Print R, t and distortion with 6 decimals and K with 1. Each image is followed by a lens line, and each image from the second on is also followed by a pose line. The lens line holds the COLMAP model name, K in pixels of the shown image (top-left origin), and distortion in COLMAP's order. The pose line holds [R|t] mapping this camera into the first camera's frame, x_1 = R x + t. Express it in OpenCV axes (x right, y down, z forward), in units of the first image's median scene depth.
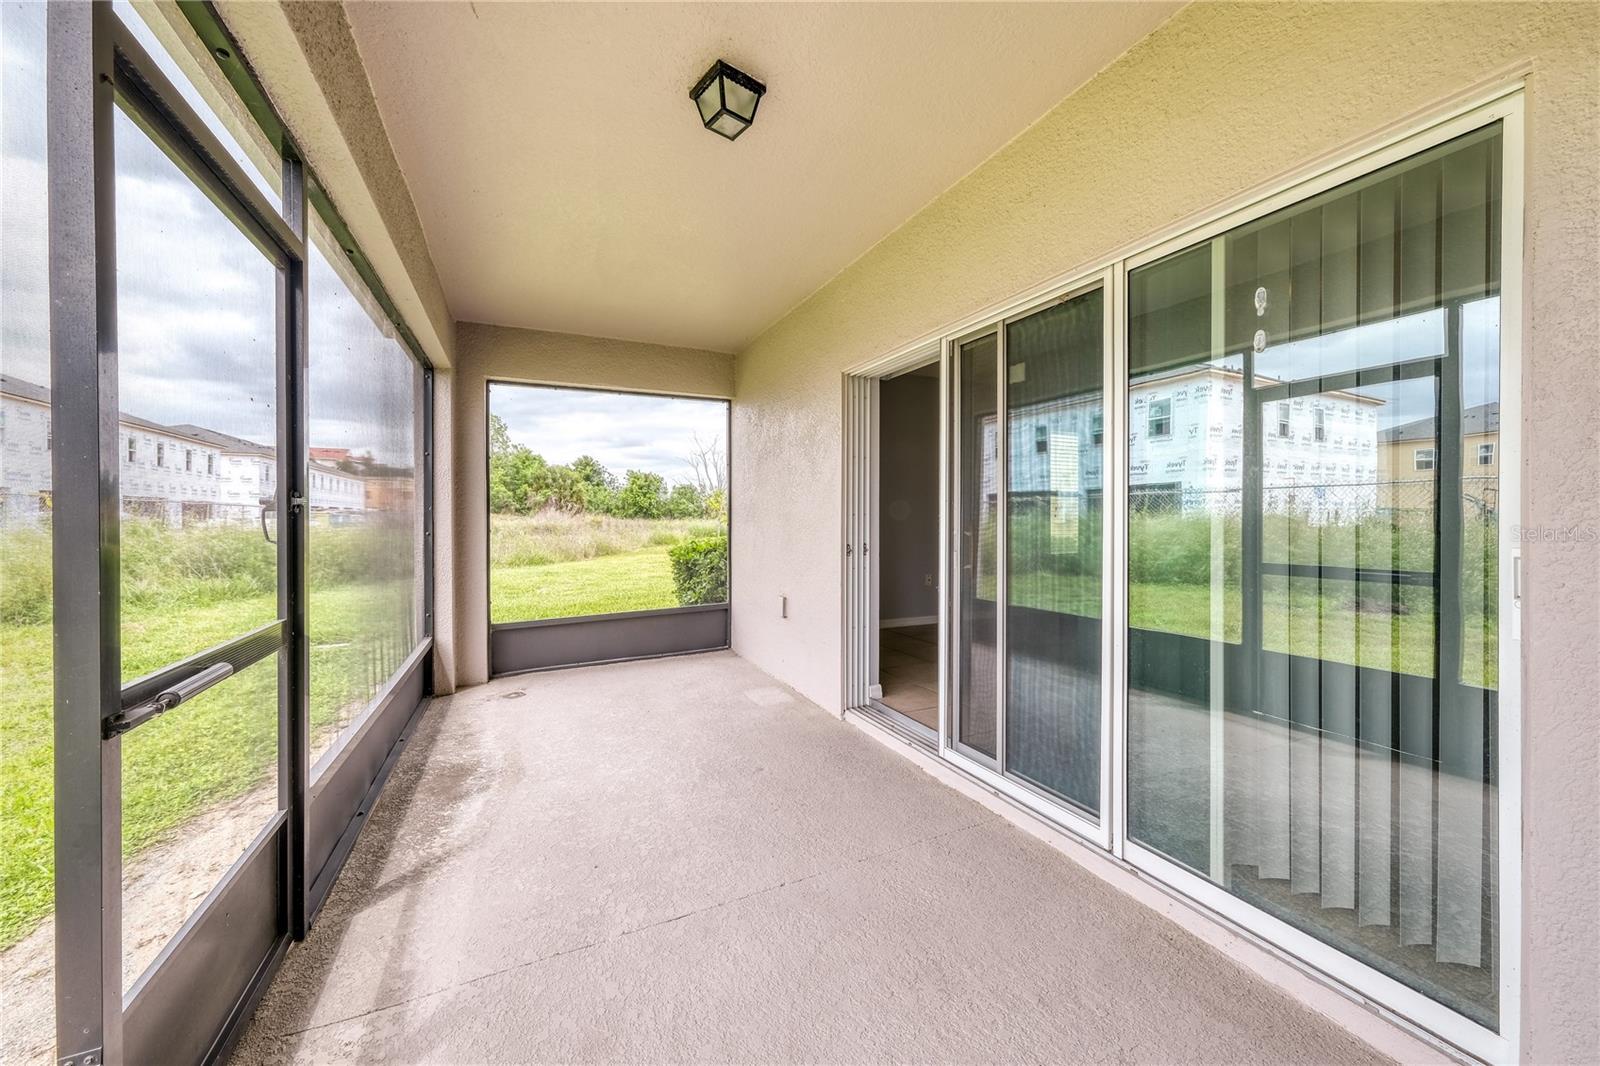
lens RADIAL K [[600.5, 0, 808.7], [0, 600.5, 519.8], [0, 0, 1]] dist [0.000012, 0.000001]
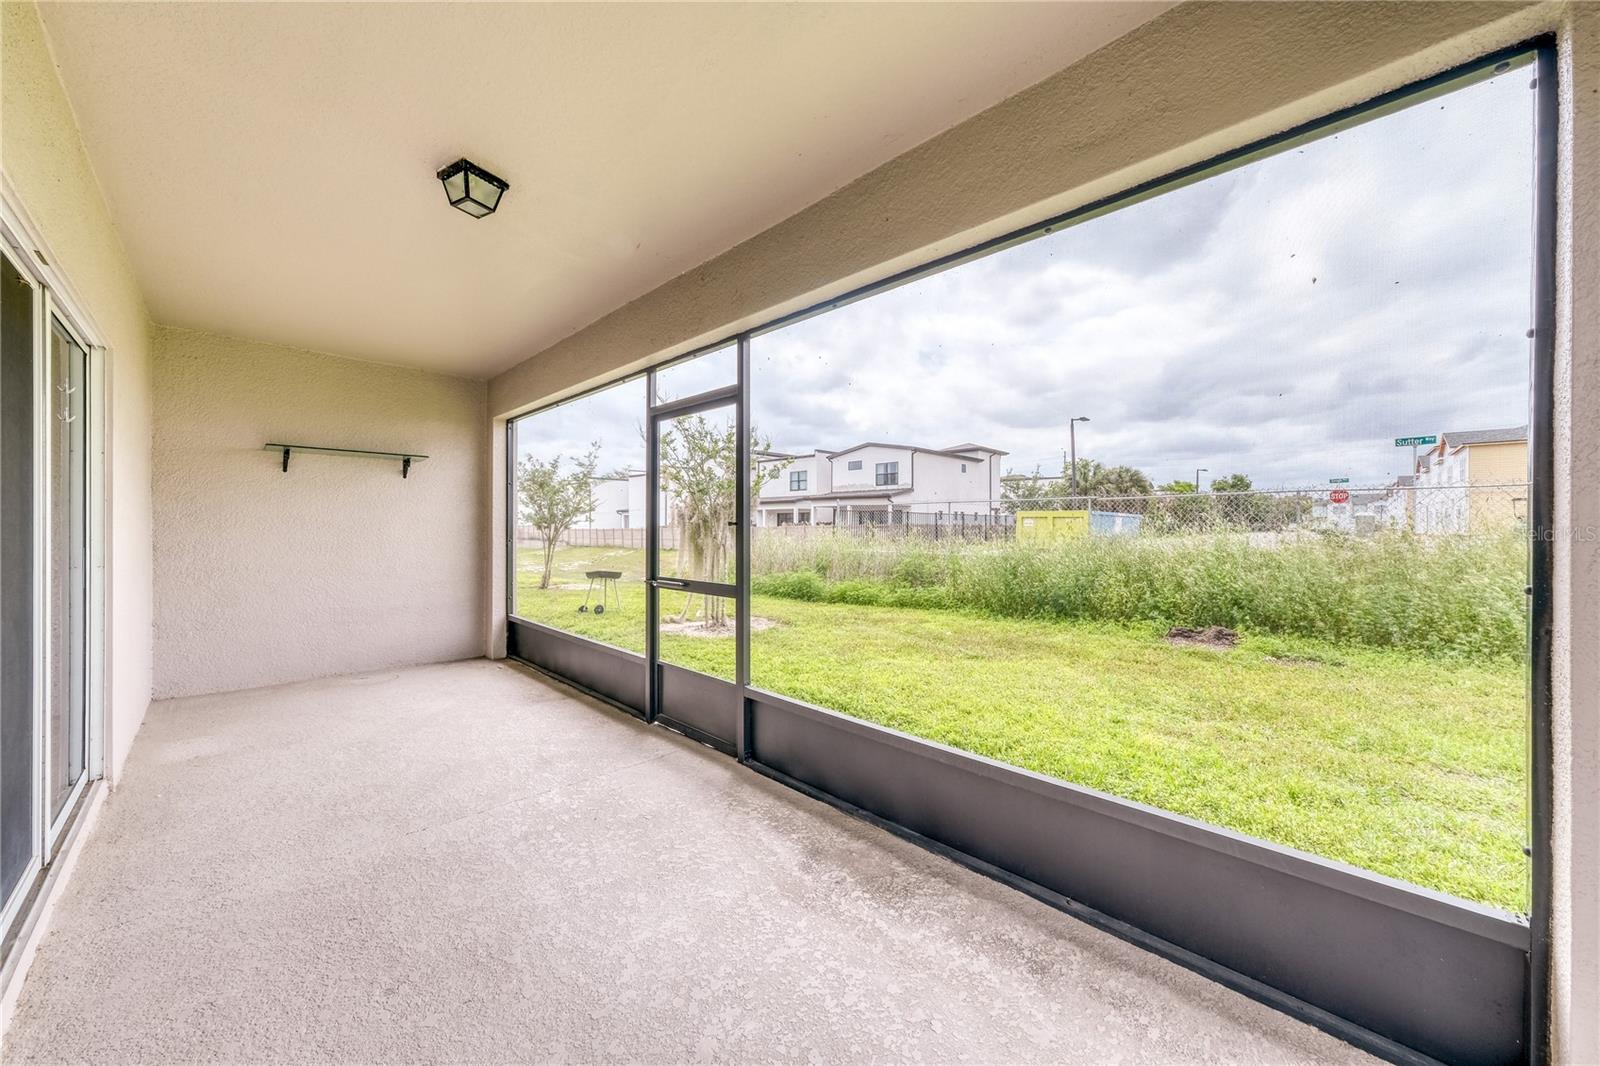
lens RADIAL K [[565.8, 0, 800.0], [0, 565.8, 533.0], [0, 0, 1]] dist [-0.001424, -0.000065]
pose [[-0.939127, 0.003426, -0.343553, -0.264953], [-0.000359, 0.999940, 0.010951, -0.013789], [0.343570, 0.010408, -0.939069, 1.667971]]
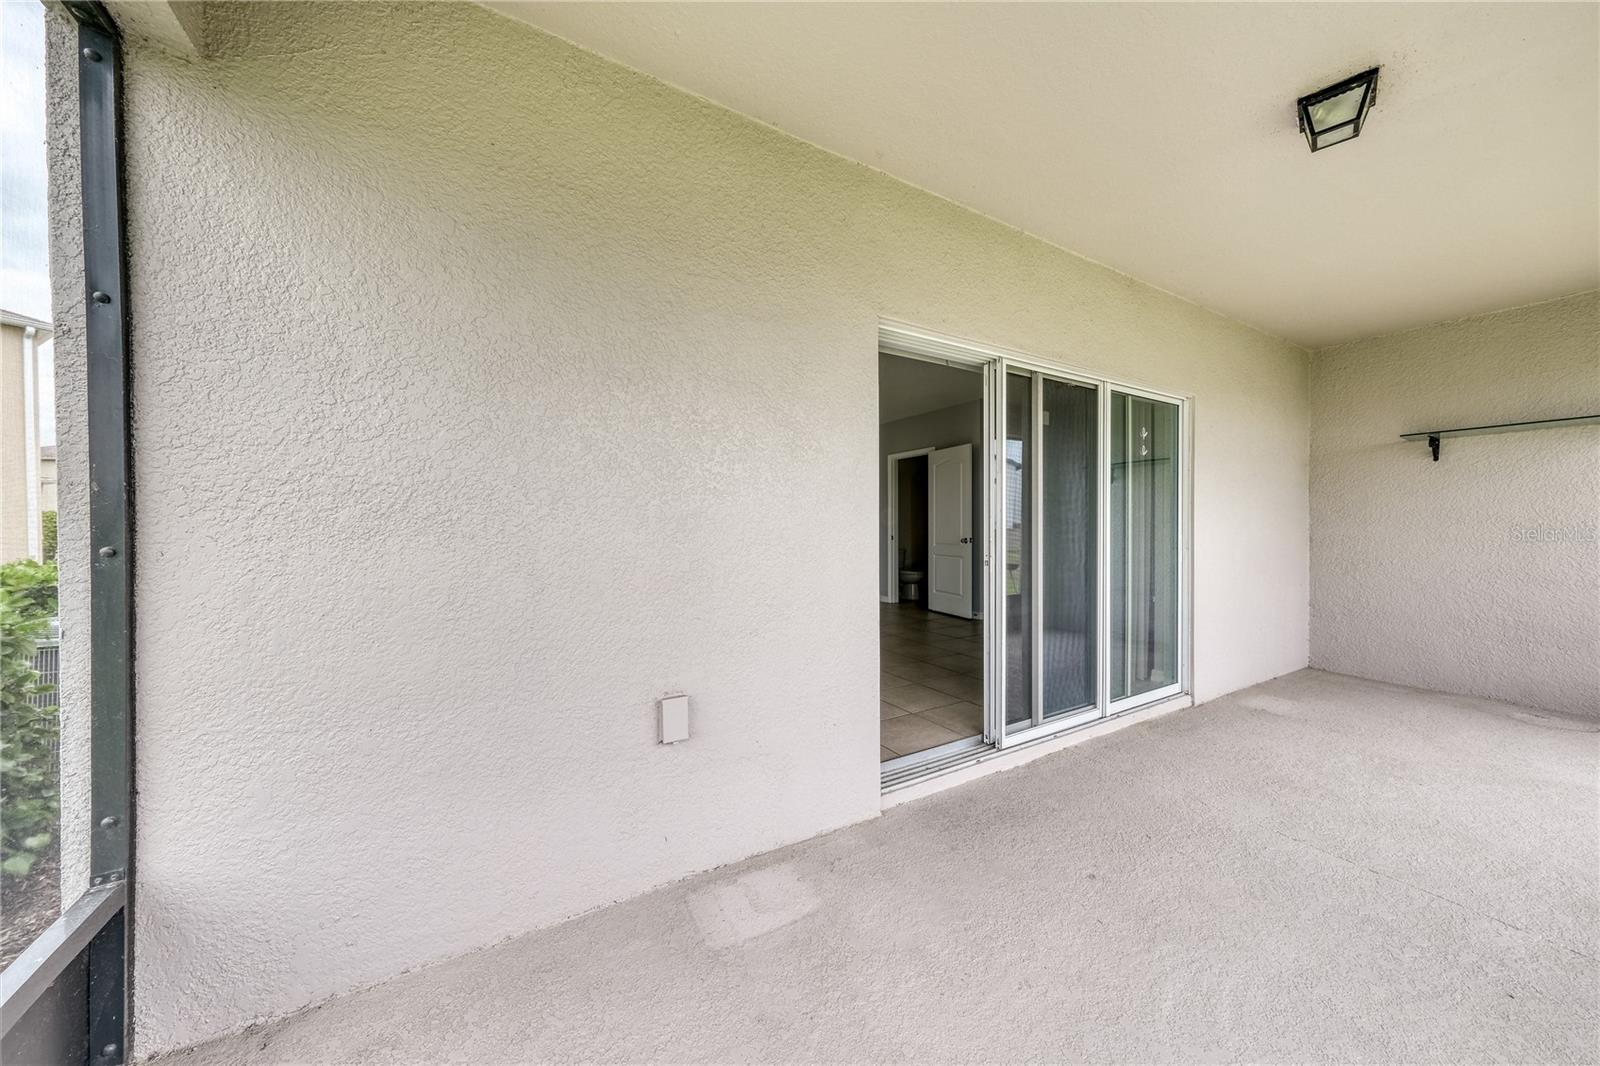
lens RADIAL K [[539.5, 0, 796.5], [0, 539.5, 533.9], [0, 0, 1]] dist [-0.009891, 0.004324]
pose [[-0.081504, -0.008680, 0.996635, -0.702176], [0.004158, 0.999950, 0.009049, 0.001557], [-0.996664, 0.004881, -0.081464, 1.443521]]
